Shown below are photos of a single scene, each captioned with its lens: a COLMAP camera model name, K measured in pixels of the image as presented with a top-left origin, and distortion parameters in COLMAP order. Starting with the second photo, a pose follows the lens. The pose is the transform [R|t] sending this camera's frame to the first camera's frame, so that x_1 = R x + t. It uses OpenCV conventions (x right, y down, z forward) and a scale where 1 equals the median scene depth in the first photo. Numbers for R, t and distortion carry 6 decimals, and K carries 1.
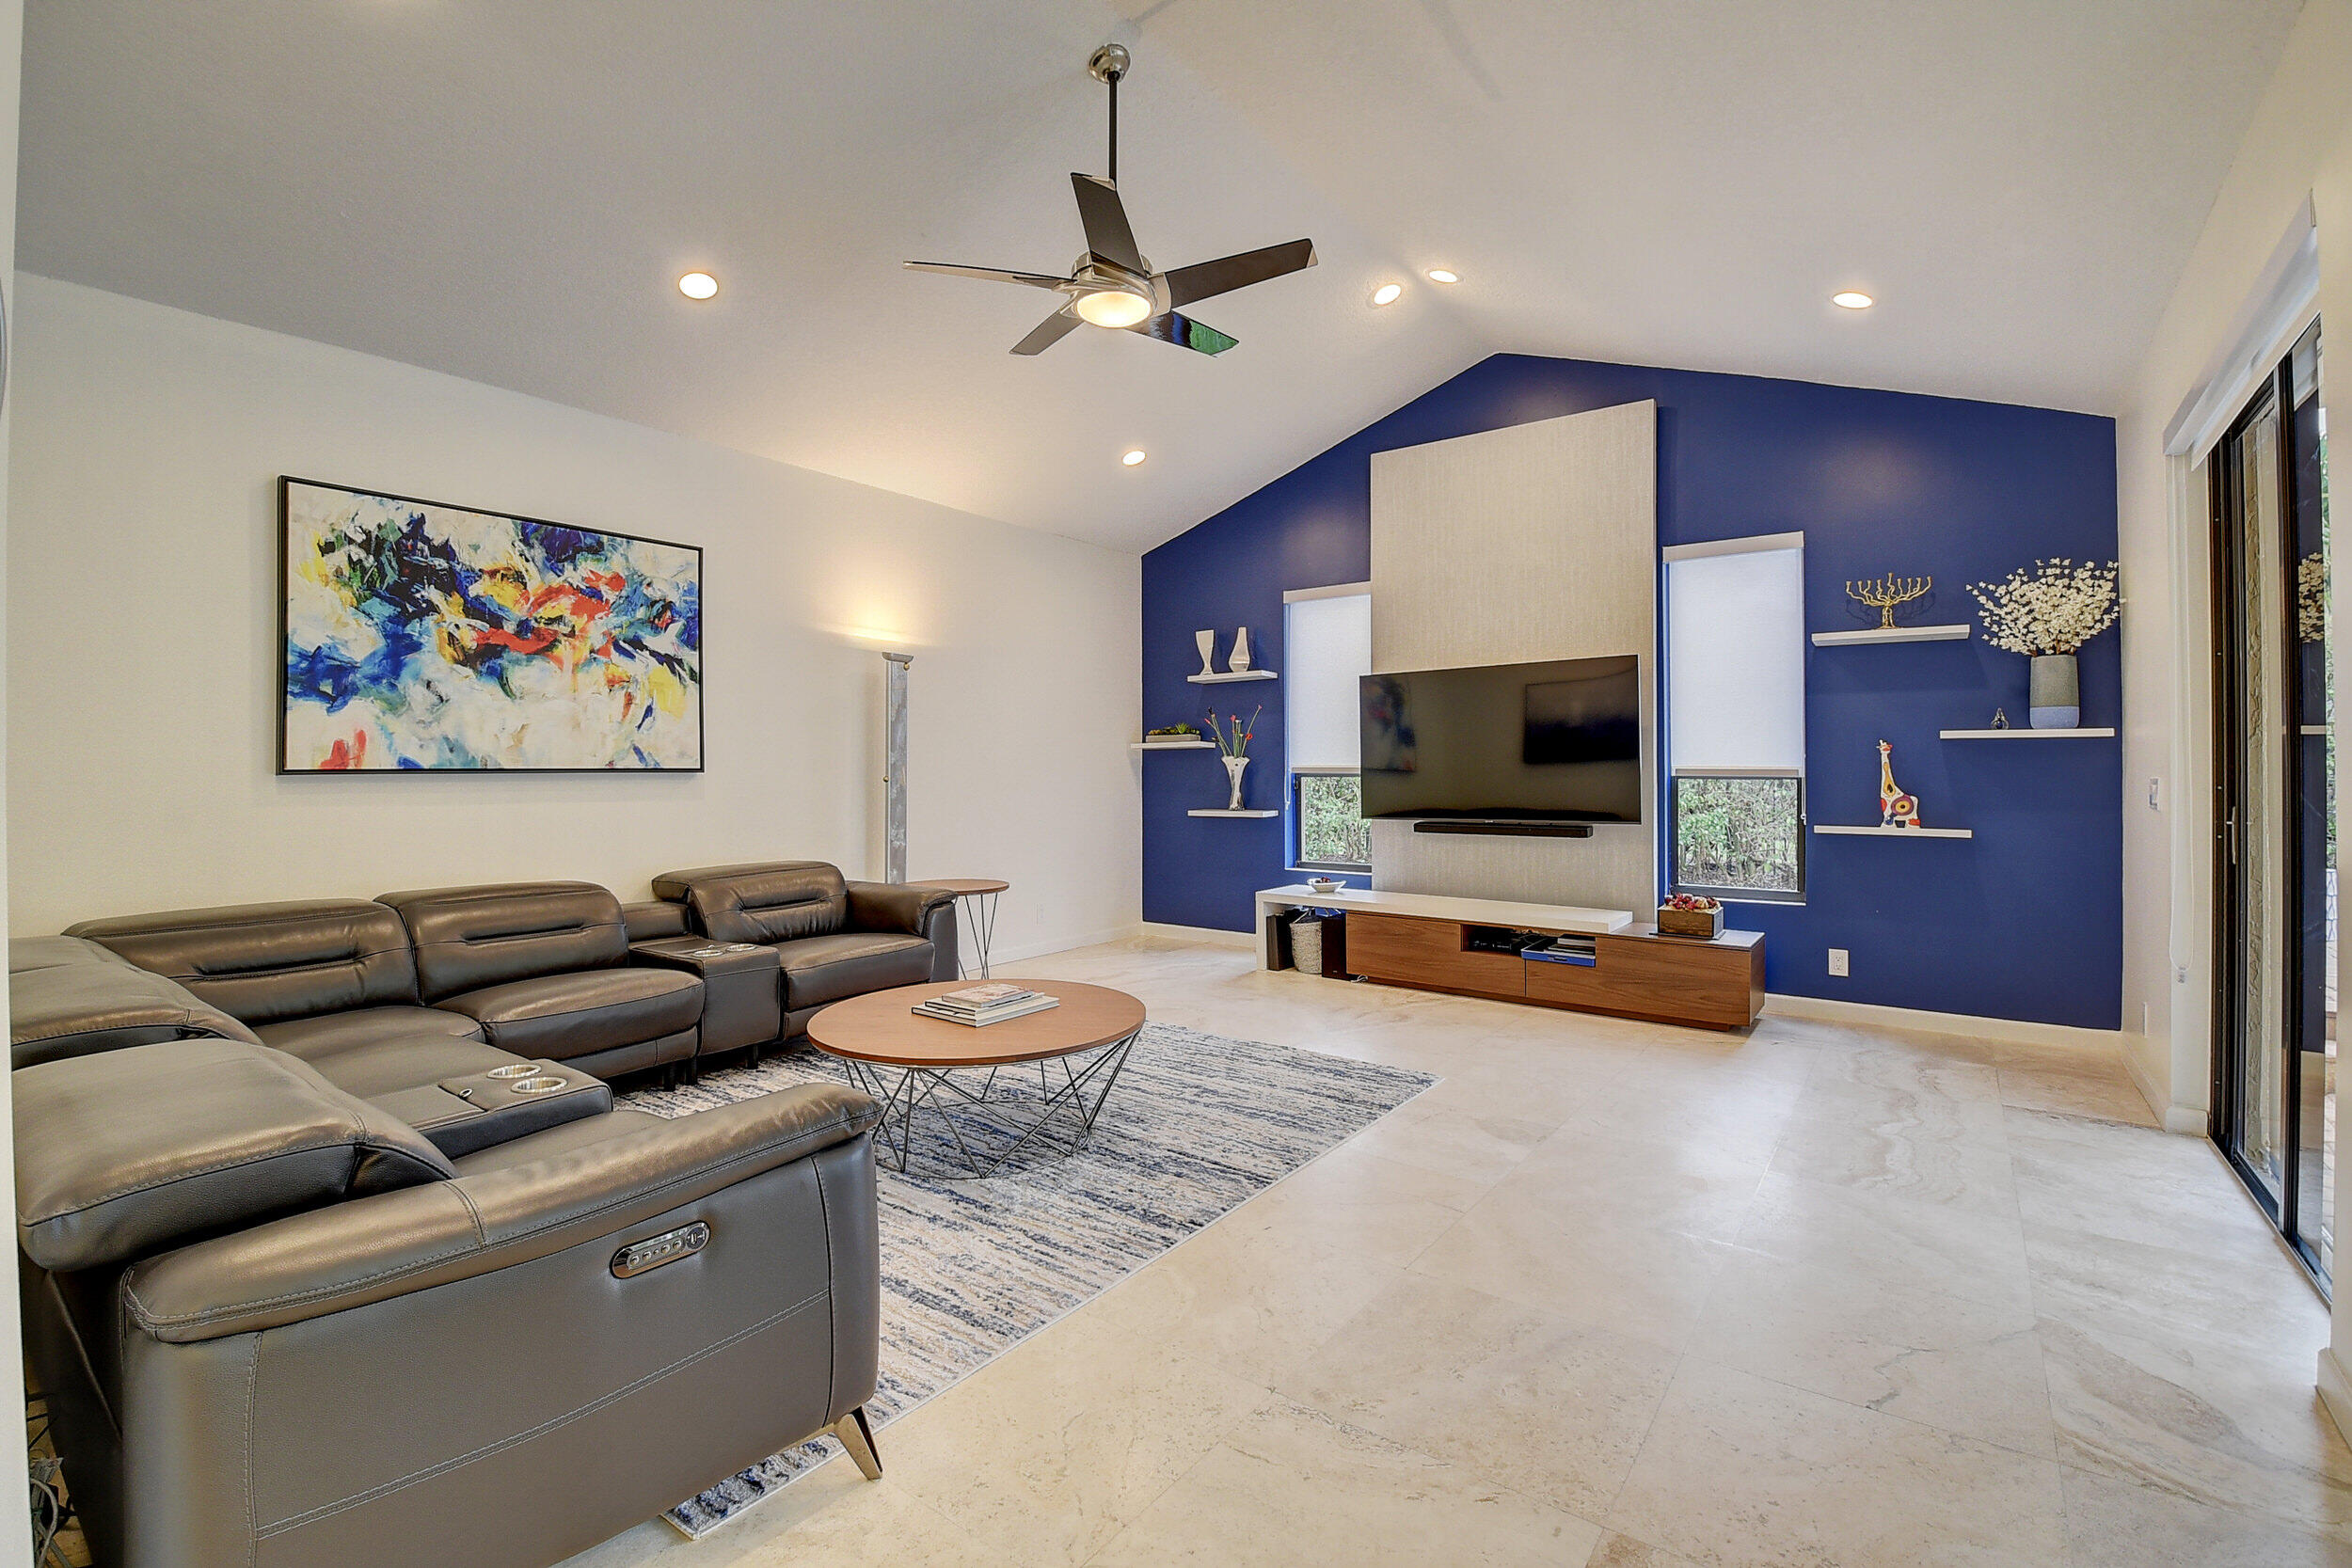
lens RADIAL K [[1038.7, 0, 1174.1], [0, 1038.7, 755.0], [0, 0, 1]] dist [-0.007057, -0.010570]
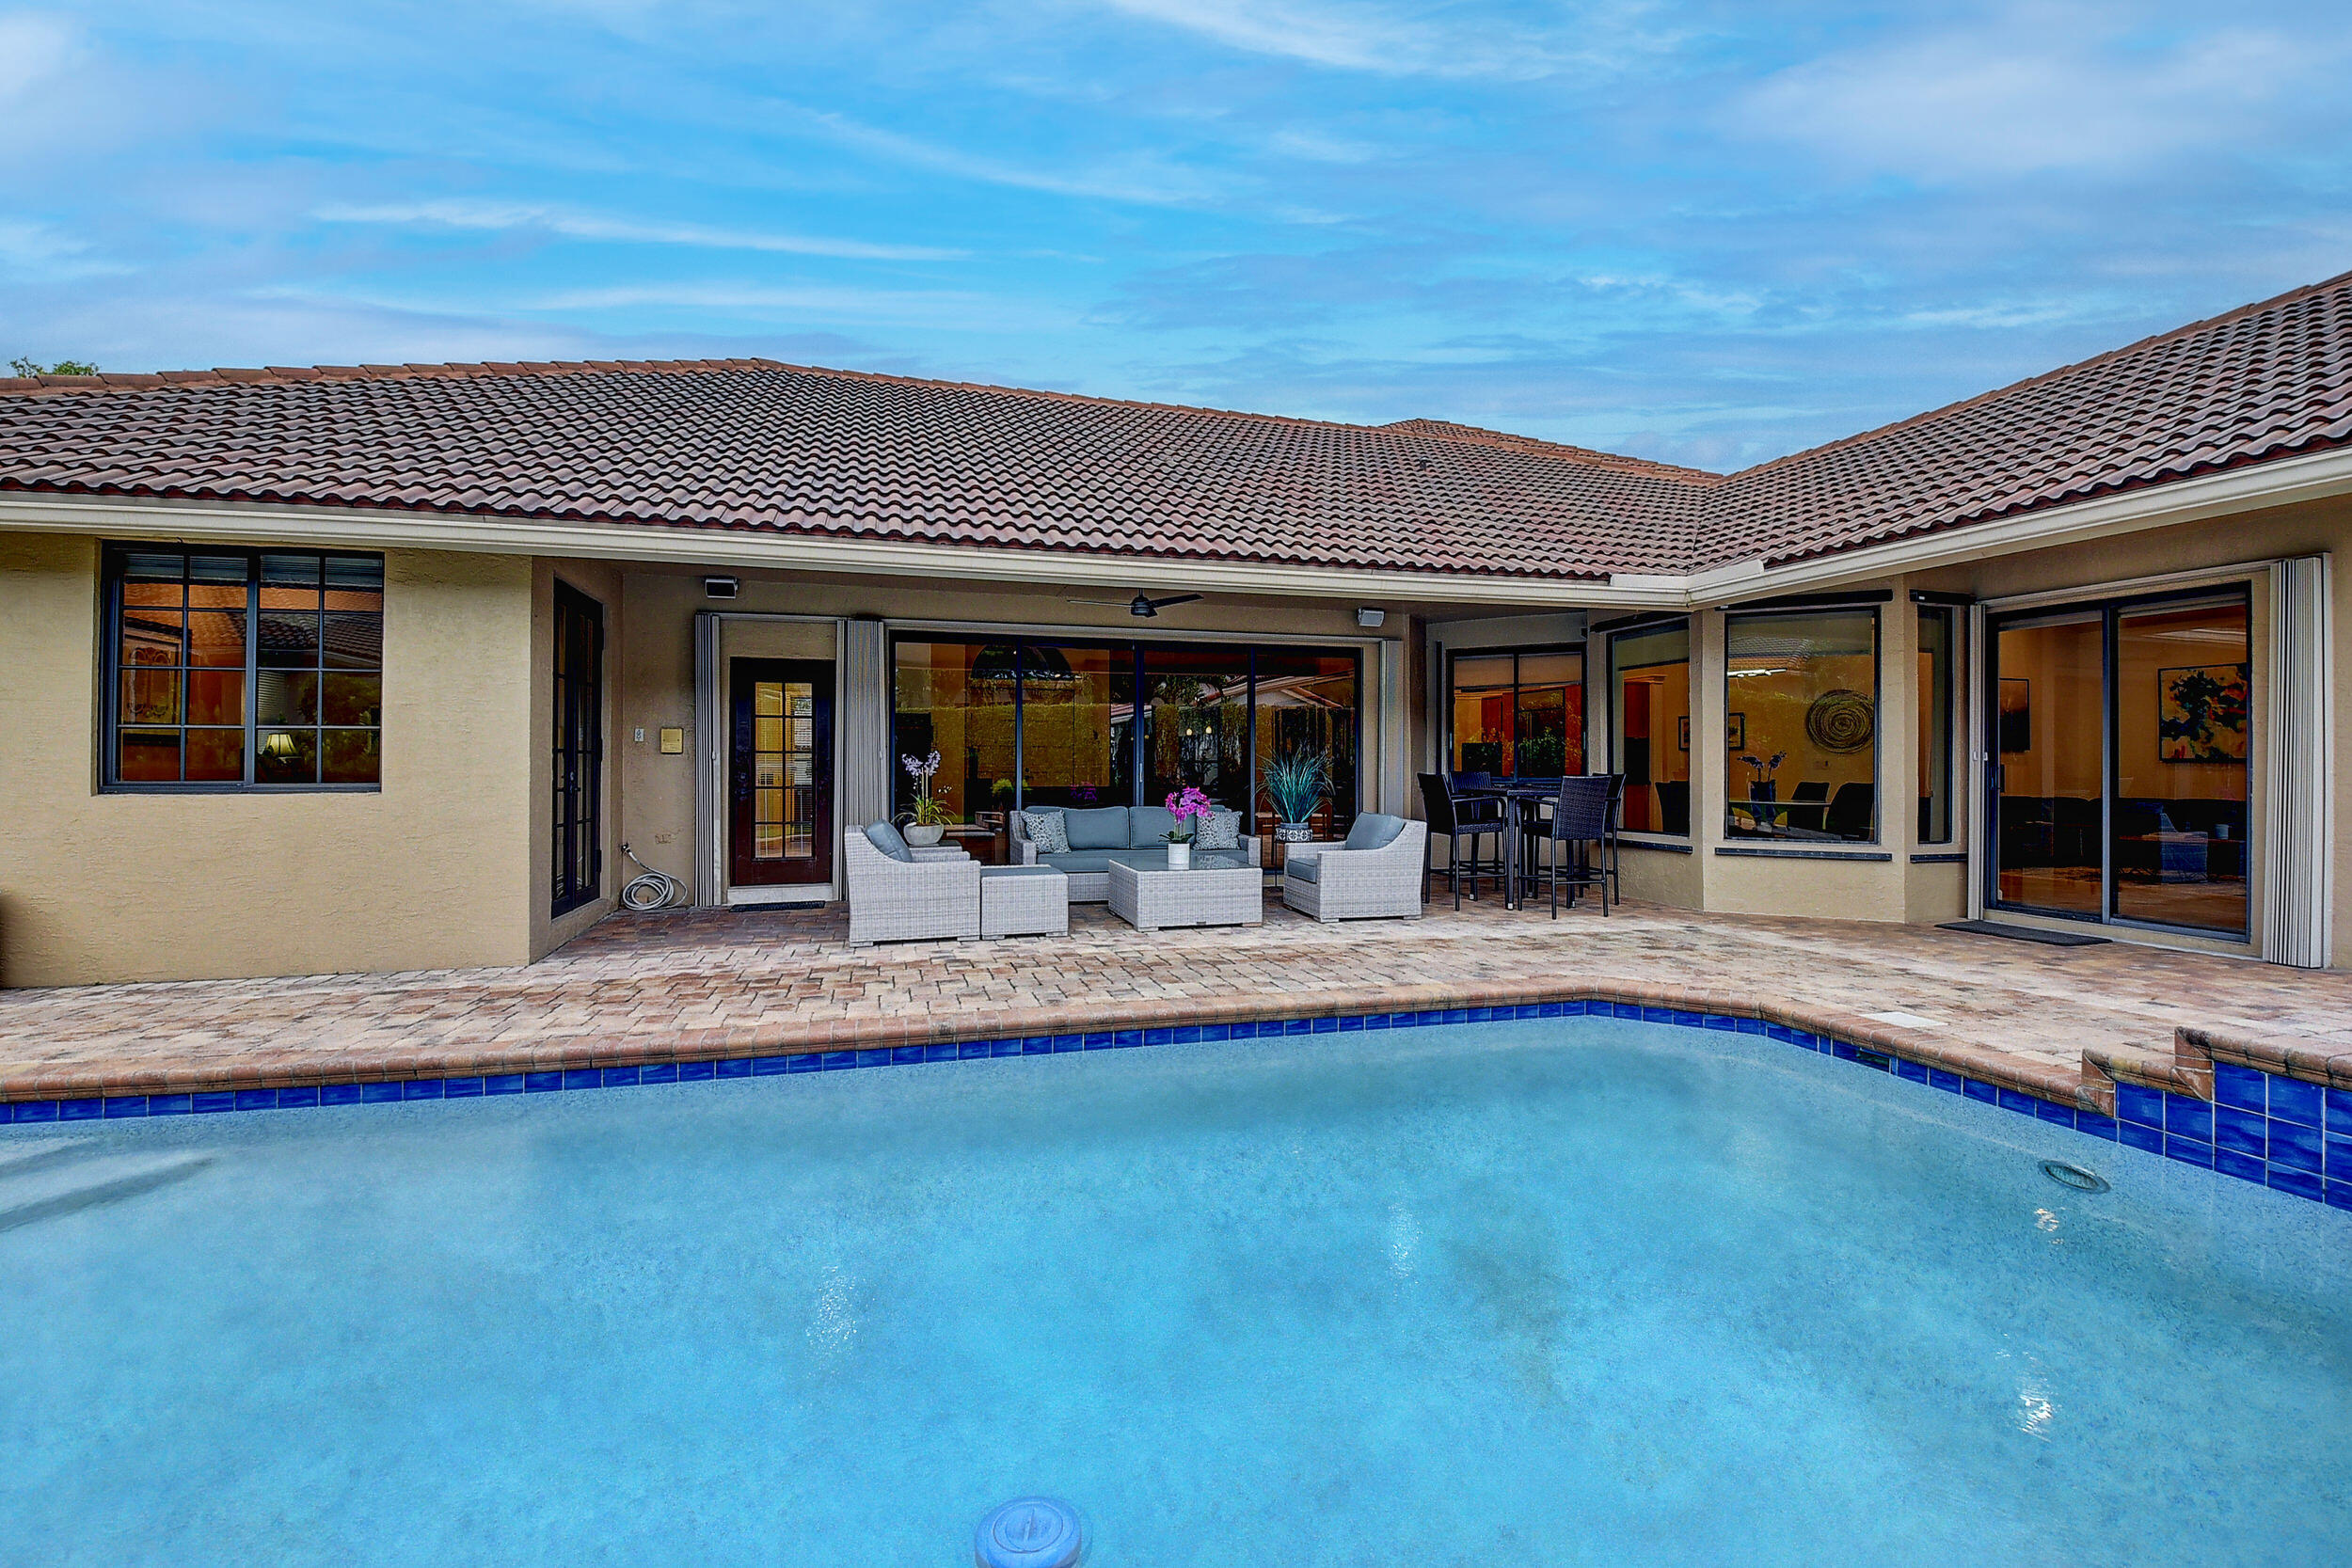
lens RADIAL K [[1038.7, 0, 1181.2], [0, 1038.7, 762.0], [0, 0, 1]] dist [-0.007057, -0.010570]
pose [[-0.605913, -0.007012, -0.795500, 3.267951], [0.001056, 0.999953, -0.009618, 0.047820], [0.795530, -0.006667, -0.605877, 0.441886]]
